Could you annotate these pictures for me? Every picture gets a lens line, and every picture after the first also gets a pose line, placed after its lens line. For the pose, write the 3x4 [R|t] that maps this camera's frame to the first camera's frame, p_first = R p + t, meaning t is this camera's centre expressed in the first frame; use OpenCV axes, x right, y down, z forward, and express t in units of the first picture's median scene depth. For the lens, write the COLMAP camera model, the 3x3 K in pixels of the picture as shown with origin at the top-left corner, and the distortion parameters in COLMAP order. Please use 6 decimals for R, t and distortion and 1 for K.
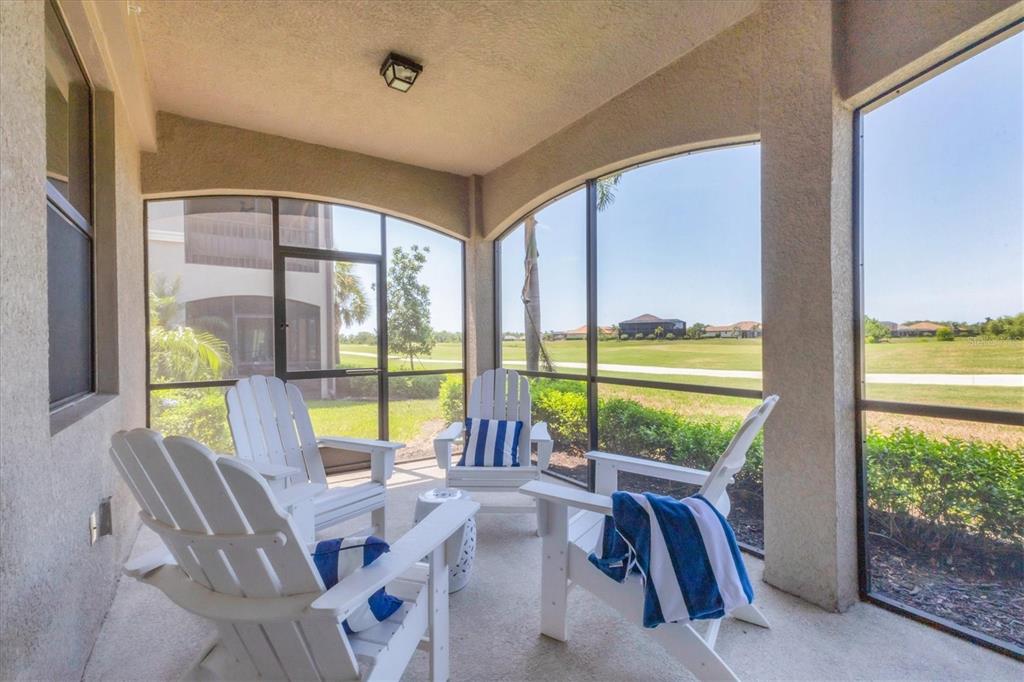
lens RADIAL K [[458.4, 0, 509.1], [0, 458.4, 350.8], [0, 0, 1]] dist [0.002050, -0.000097]
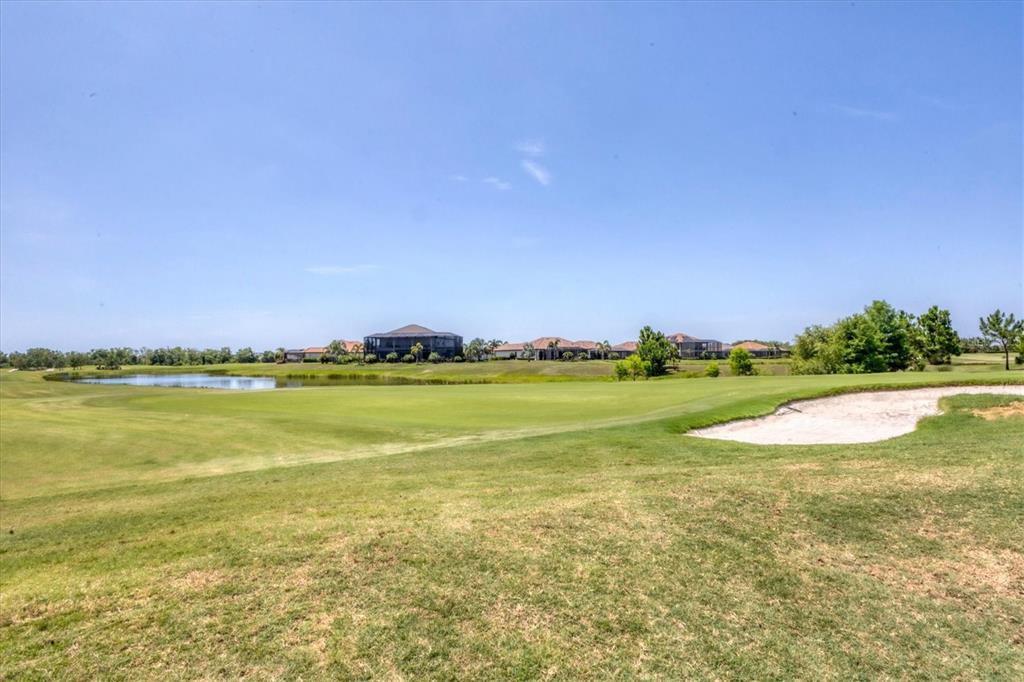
lens RADIAL K [[524.6, 0, 513.1], [0, 524.6, 344.8], [0, 0, 1]] dist [0.002151, -0.001435]
pose [[0.957052, 0.008034, 0.289806, 5.261367], [0.006763, 0.998725, -0.050020, -0.231202], [-0.289838, 0.049832, 0.955778, 4.823368]]
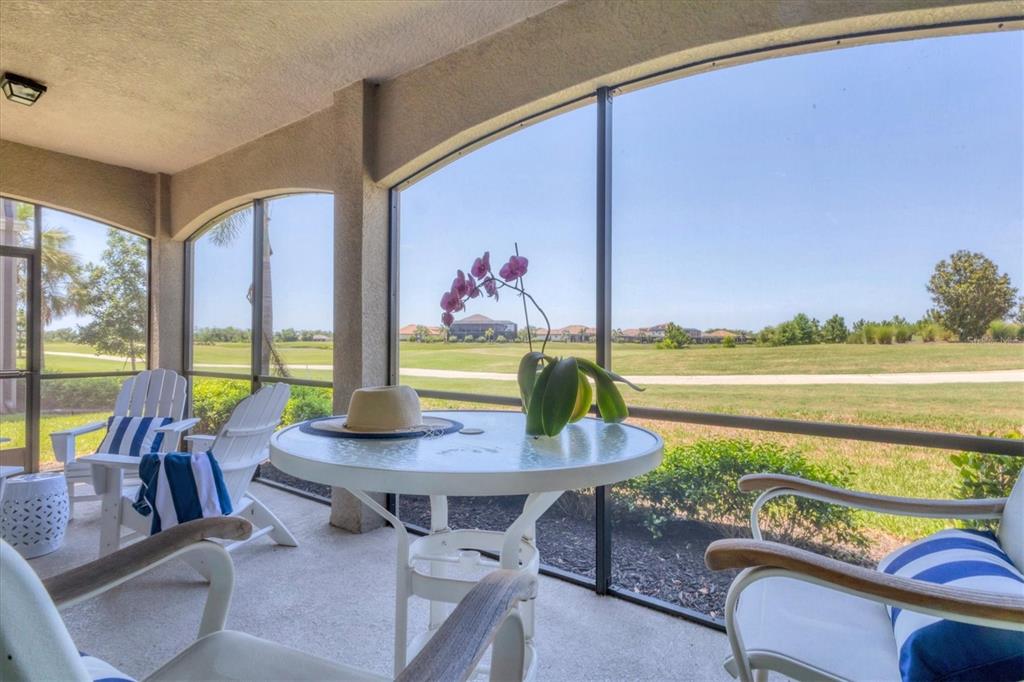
lens RADIAL K [[524.6, 0, 513.1], [0, 524.6, 344.8], [0, 0, 1]] dist [0.002151, -0.001435]
pose [[0.938665, 0.013105, 0.344580, 0.163055], [-0.007065, 0.999799, -0.018780, -0.000048], [-0.344757, 0.015193, 0.938569, -0.202765]]
